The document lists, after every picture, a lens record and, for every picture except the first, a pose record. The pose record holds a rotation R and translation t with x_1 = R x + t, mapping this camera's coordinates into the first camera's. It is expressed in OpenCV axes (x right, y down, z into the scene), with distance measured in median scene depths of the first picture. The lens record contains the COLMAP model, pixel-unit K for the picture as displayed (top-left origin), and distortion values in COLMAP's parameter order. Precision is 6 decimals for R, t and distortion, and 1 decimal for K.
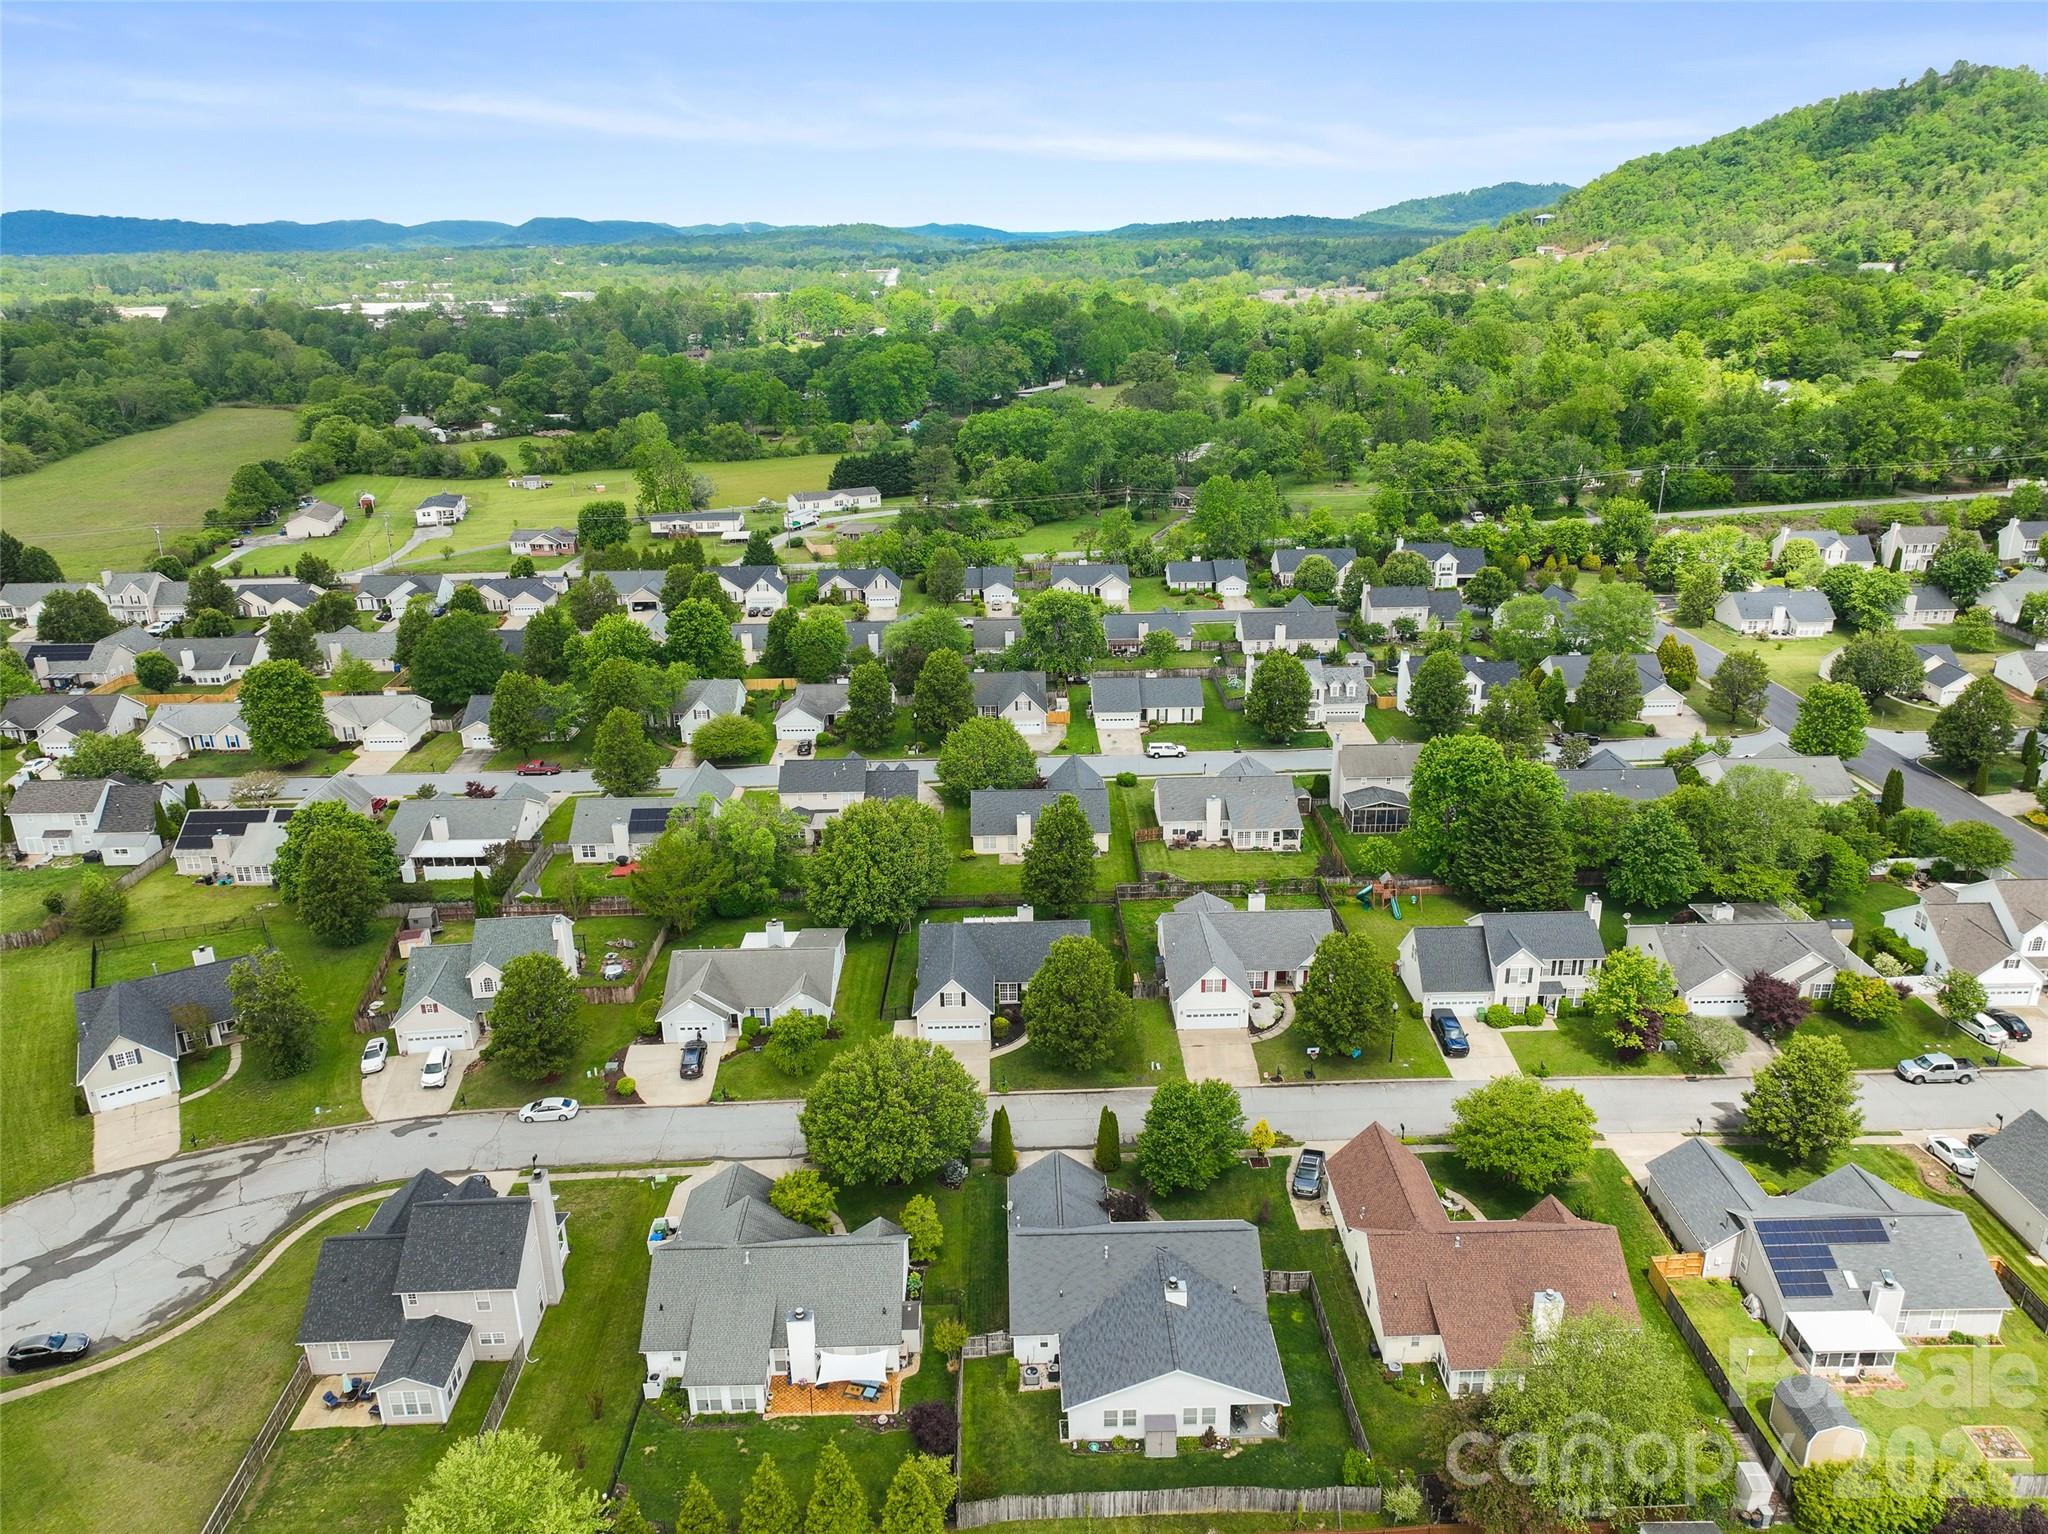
lens RADIAL K [[1435.3, 0, 1032.2], [0, 1435.3, 769.8], [0, 0, 1]] dist [-0.000780, 0.017569]
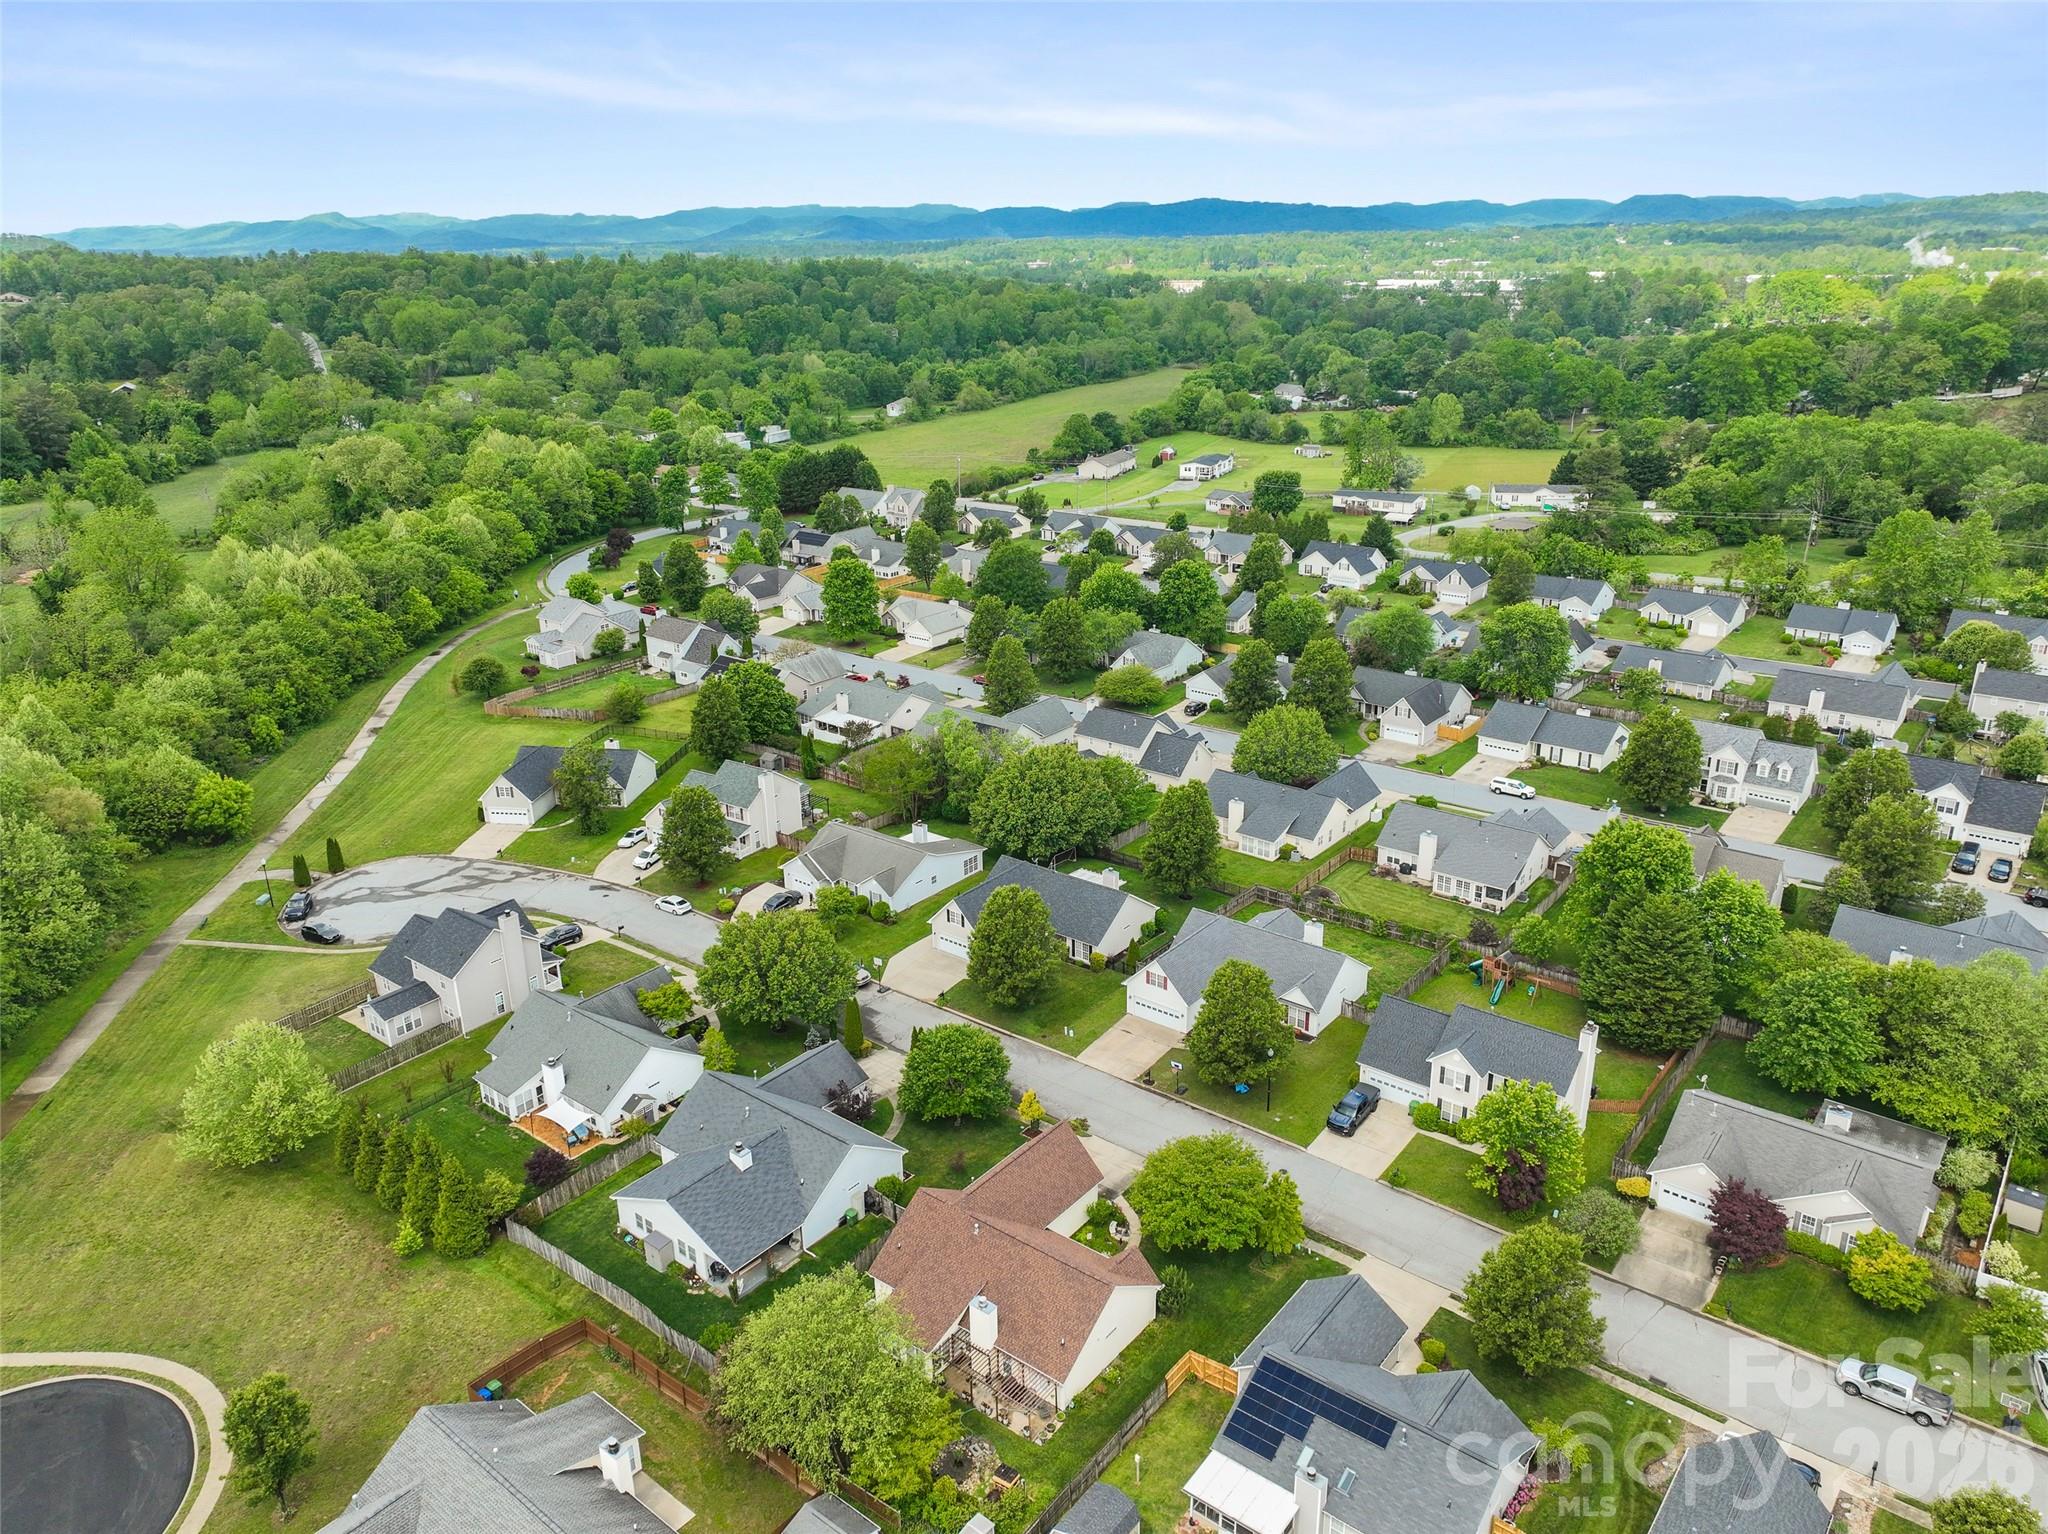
lens RADIAL K [[1435.3, 0, 1032.2], [0, 1435.3, 769.8], [0, 0, 1]] dist [-0.000780, 0.017569]
pose [[0.770832, 0.222241, -0.597015, 0.462941], [-0.214150, 0.973033, 0.085717, -0.043766], [0.599965, 0.061778, 0.797637, 0.106263]]
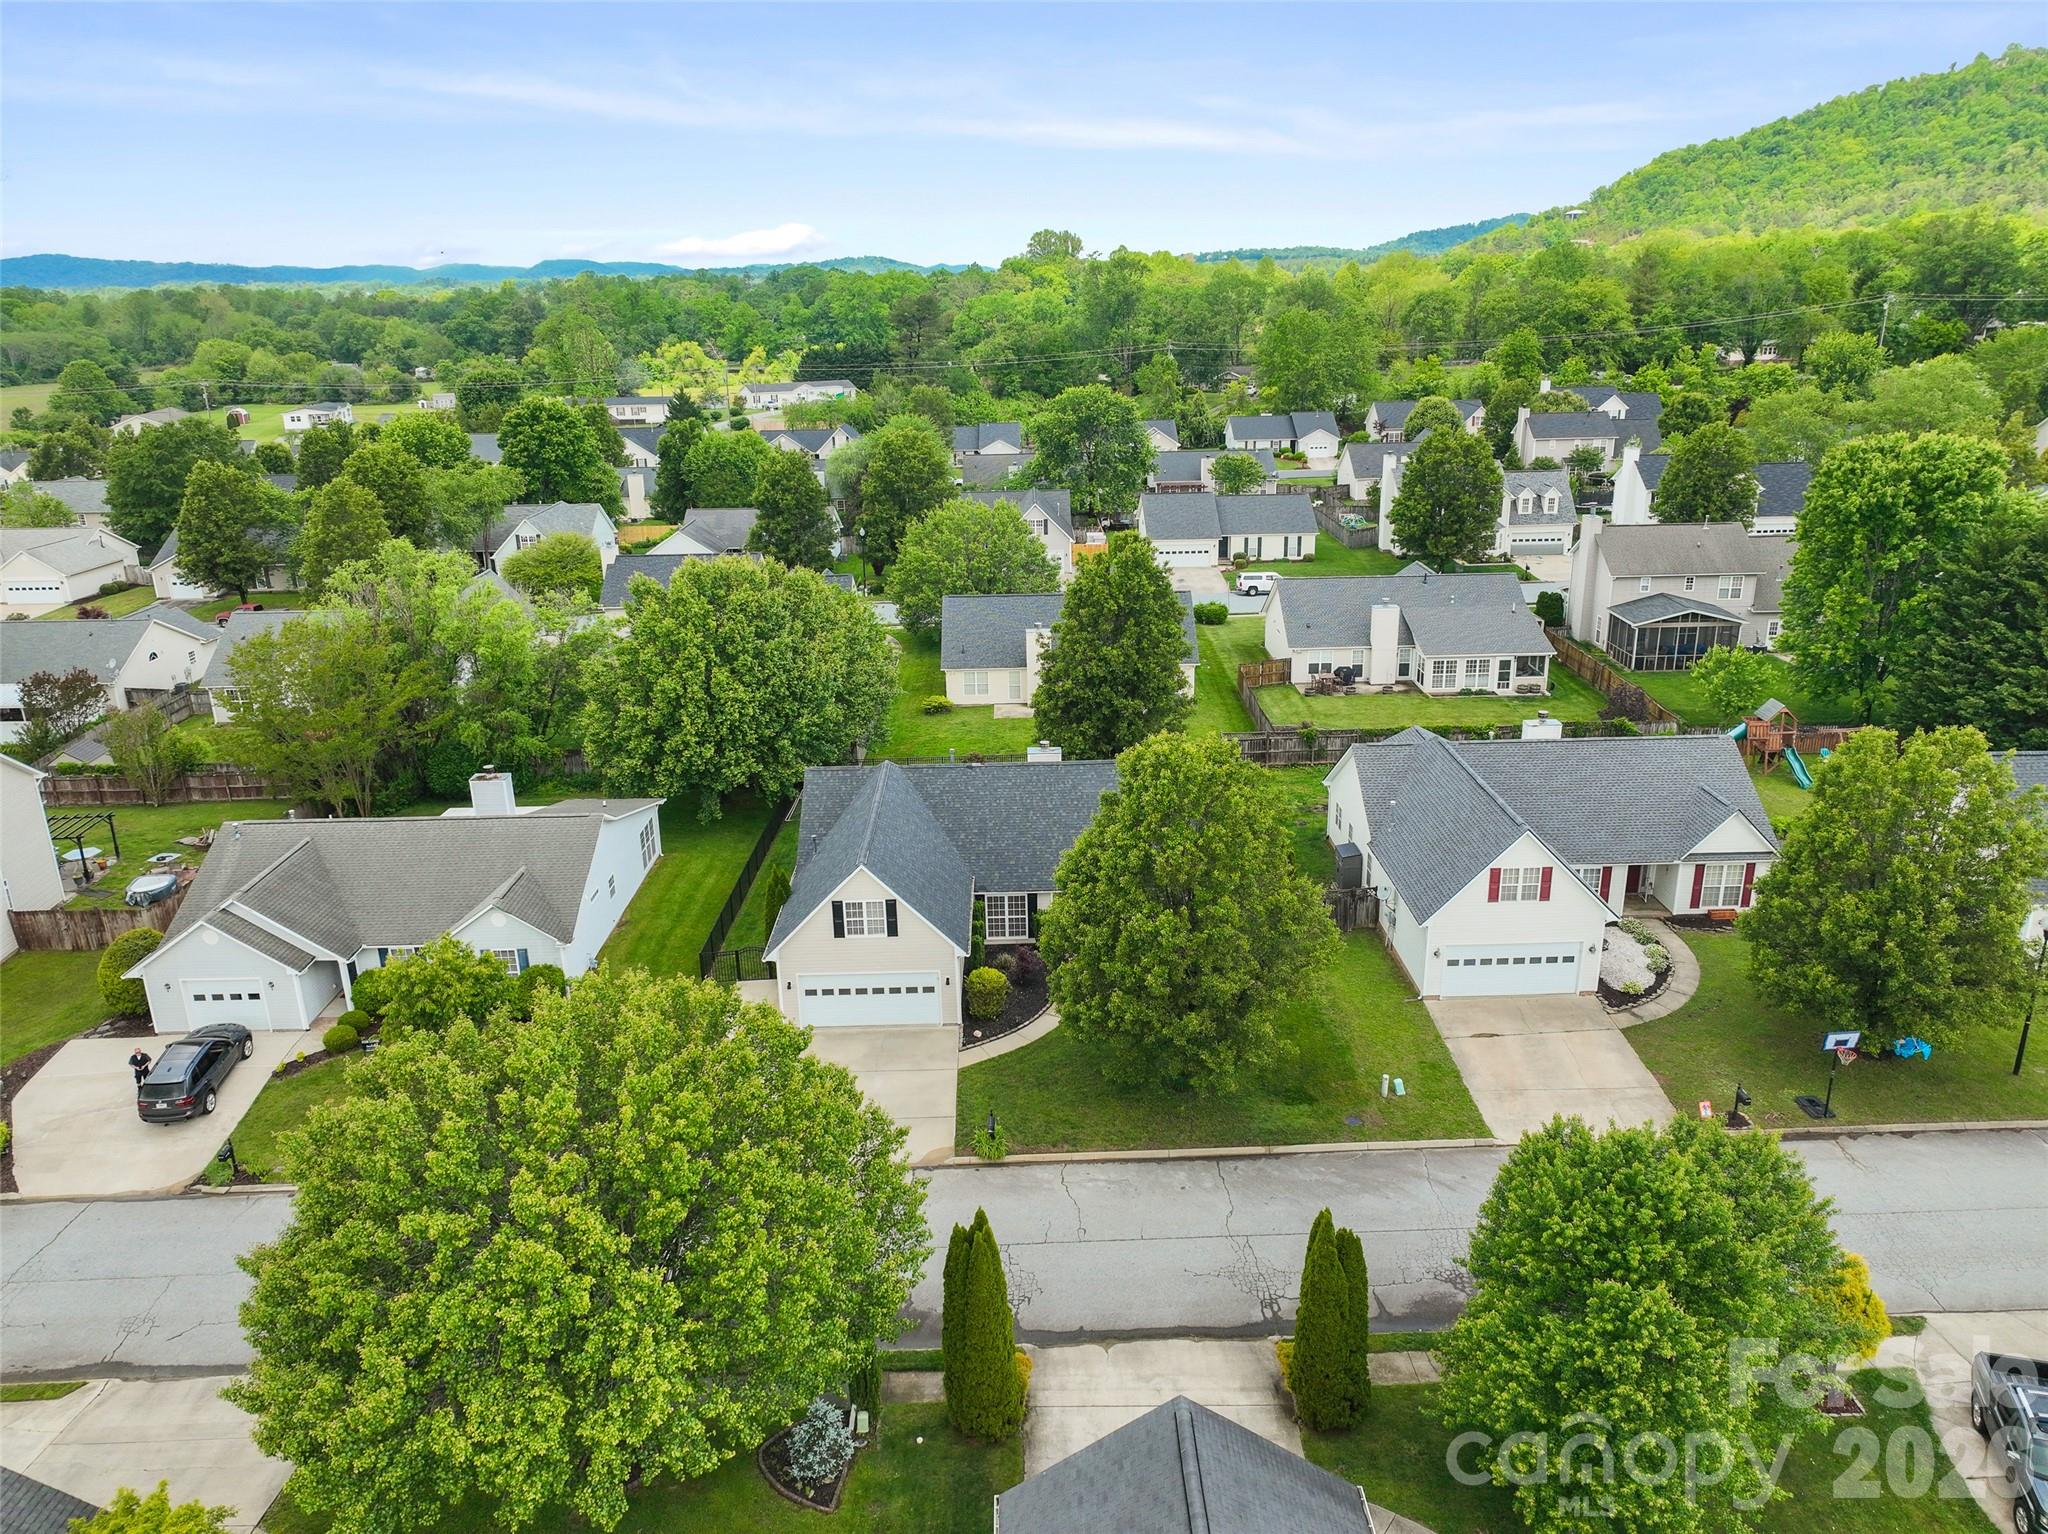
lens RADIAL K [[1435.3, 0, 1032.2], [0, 1435.3, 769.8], [0, 0, 1]] dist [-0.000780, 0.017569]
pose [[0.999971, -0.003704, -0.006599, -0.004771], [0.003526, 0.999636, -0.026743, 0.095689], [0.006695, 0.026719, 0.999621, 0.445426]]
